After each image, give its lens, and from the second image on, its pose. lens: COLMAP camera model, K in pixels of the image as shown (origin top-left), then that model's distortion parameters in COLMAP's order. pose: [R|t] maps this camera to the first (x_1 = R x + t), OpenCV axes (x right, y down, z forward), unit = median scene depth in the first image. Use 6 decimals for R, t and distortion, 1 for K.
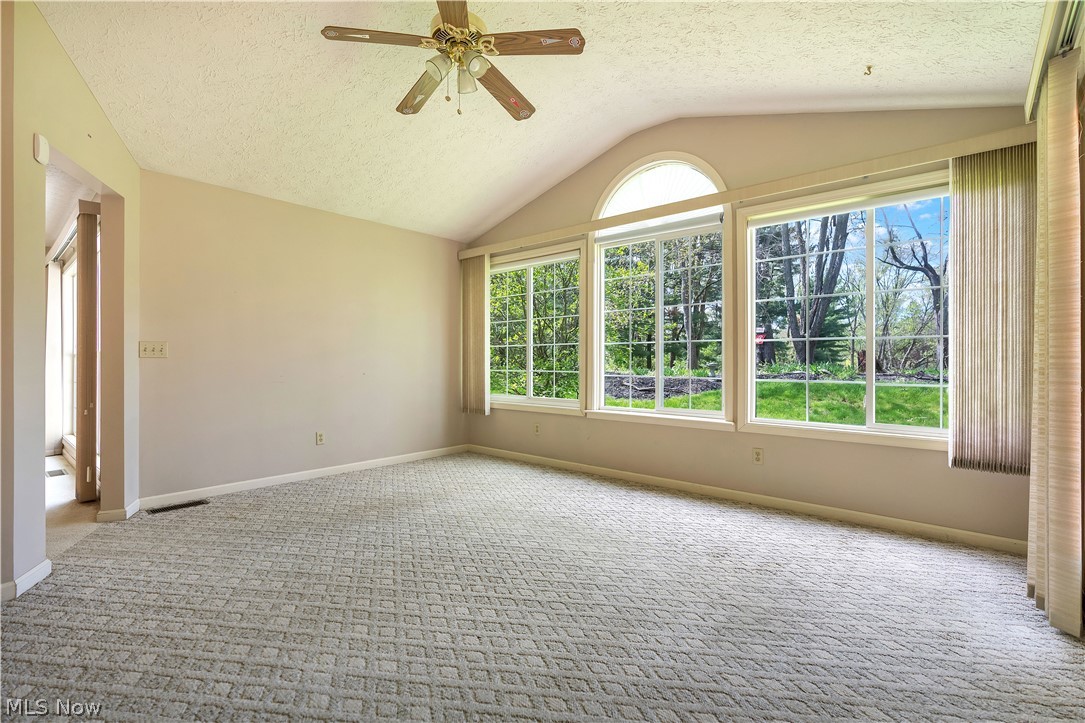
lens RADIAL K [[493.2, 0, 542.5], [0, 493.2, 361.5], [0, 0, 1]] dist [-0.002967, -0.000084]
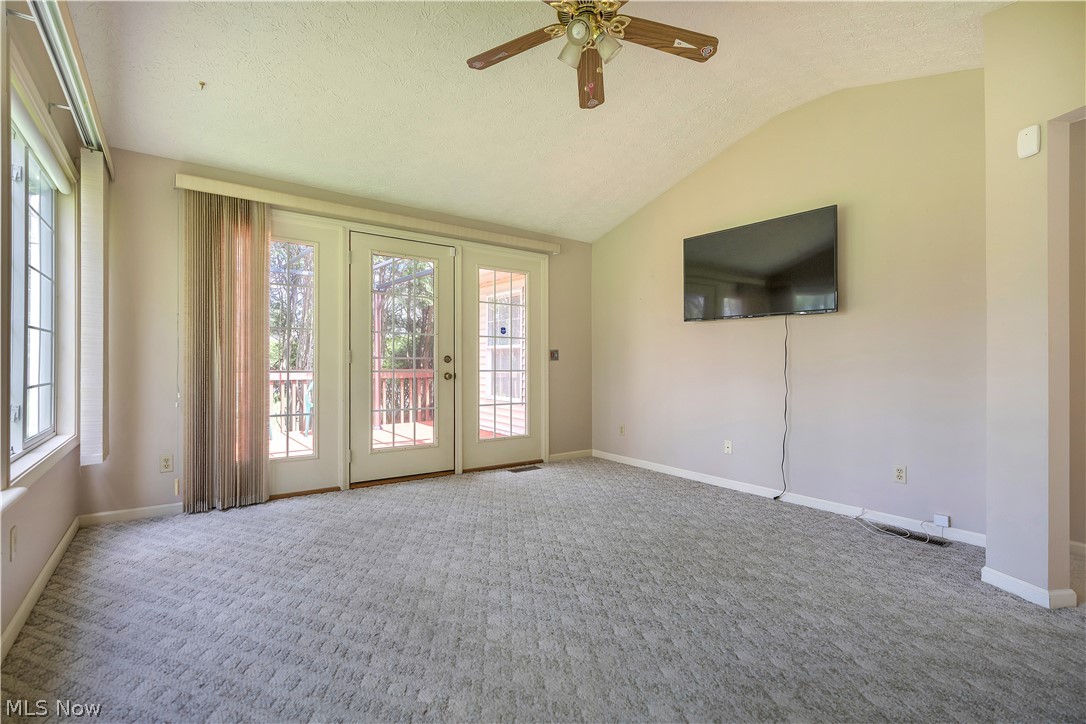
lens RADIAL K [[493.6, 0, 543.0], [0, 493.6, 362.0], [0, 0, 1]] dist [-0.002967, -0.000084]
pose [[-0.978873, -0.005222, 0.204405, -0.252055], [-0.005481, 0.999985, -0.000703, 0.002561], [-0.204398, -0.001809, -0.978886, 1.725179]]
